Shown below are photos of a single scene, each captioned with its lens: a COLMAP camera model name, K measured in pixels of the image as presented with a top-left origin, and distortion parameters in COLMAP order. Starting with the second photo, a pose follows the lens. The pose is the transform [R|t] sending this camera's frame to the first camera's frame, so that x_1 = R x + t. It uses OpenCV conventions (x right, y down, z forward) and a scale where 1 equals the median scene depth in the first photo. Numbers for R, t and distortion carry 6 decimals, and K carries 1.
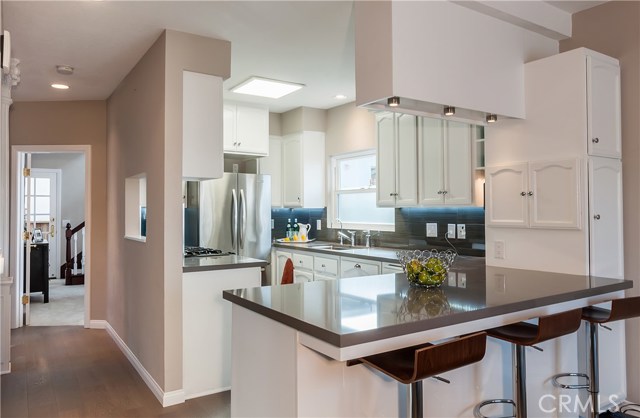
lens RADIAL K [[457.1, 0, 319.8], [0, 457.1, 207.4], [0, 0, 1]] dist [0.002981, 0.002884]
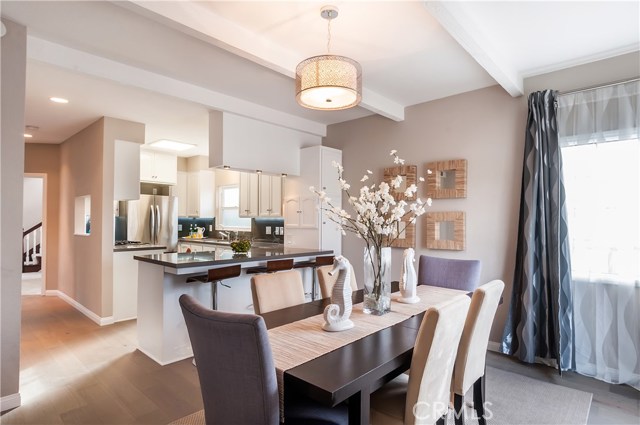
lens RADIAL K [[342.6, 0, 328.0], [0, 342.6, 222.2], [0, 0, 1]] dist [0.006305, 0.000714]
pose [[0.968894, 0.010045, 0.247272, 0.111750], [-0.012682, 0.999878, 0.009074, 0.000798], [-0.247151, -0.011927, 0.968904, -0.314770]]
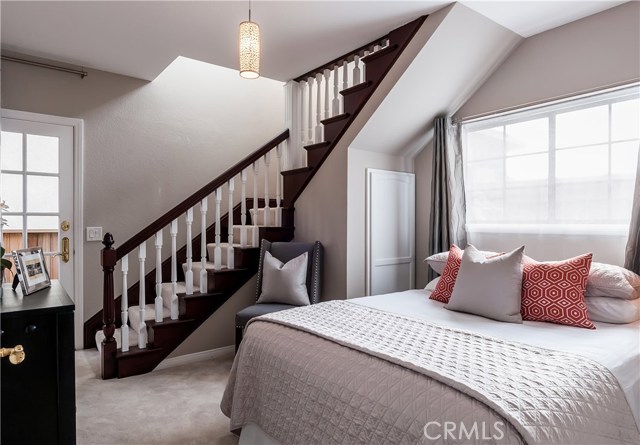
lens RADIAL K [[408.9, 0, 319.2], [0, 408.9, 223.3], [0, 0, 1]] dist [0.003769, 0.000373]
pose [[0.997288, 0.001651, 0.073580, -0.596988], [-0.002541, 0.999925, 0.011997, 0.030858], [-0.073554, -0.012152, 0.997217, 0.946172]]
